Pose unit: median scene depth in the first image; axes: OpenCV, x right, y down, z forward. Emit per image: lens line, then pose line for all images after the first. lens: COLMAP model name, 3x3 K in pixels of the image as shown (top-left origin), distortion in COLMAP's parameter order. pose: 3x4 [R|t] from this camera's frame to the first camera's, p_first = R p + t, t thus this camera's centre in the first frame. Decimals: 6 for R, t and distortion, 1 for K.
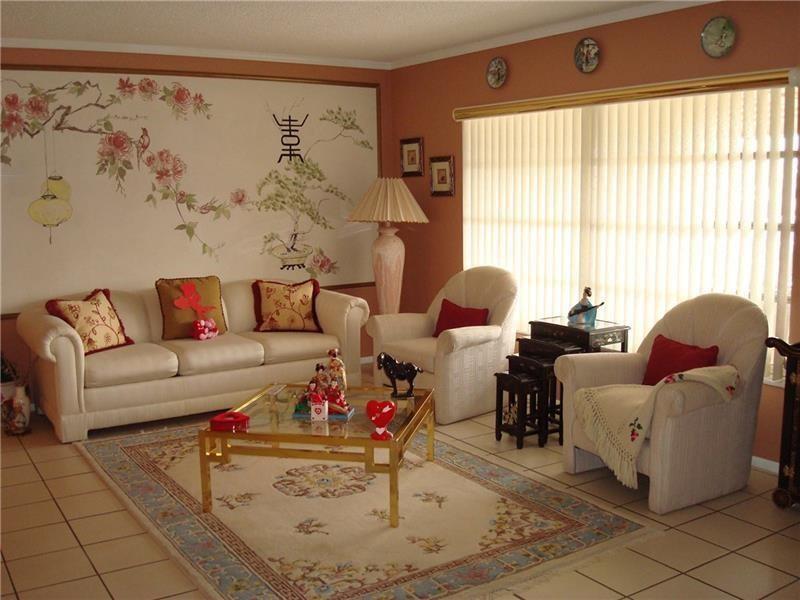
lens RADIAL K [[827.2, 0, 399.2], [0, 827.2, 290.7], [0, 0, 1]] dist [-0.054634, -0.115897]
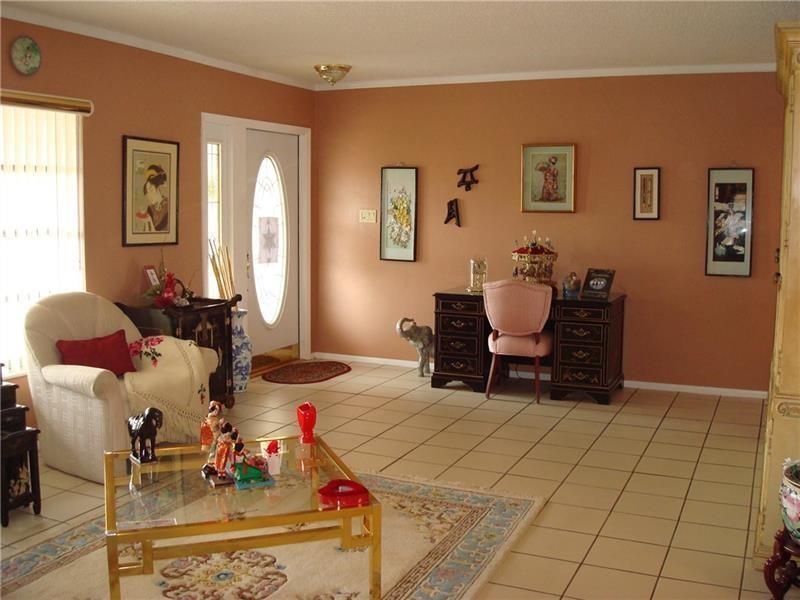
lens RADIAL K [[827.2, 0, 399.2], [0, 827.2, 290.7], [0, 0, 1]] dist [-0.054634, -0.115897]
pose [[-0.531430, -0.091400, 0.842157, -0.771562], [0.098791, 0.980691, 0.168776, -0.139339], [-0.841322, 0.172890, -0.512139, 1.167152]]
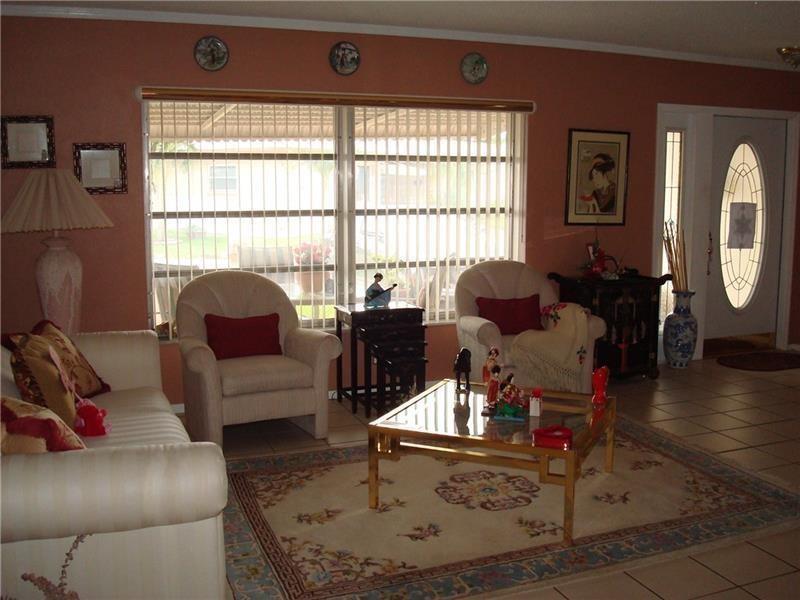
lens RADIAL K [[828.5, 0, 419.5], [0, 828.5, 296.9], [0, 0, 1]] dist [-0.070941, -0.089312]
pose [[0.198664, -0.129652, 0.971454, -0.970962], [0.119209, 0.987048, 0.107355, -0.098229], [-0.972791, 0.094479, 0.211546, 0.826407]]
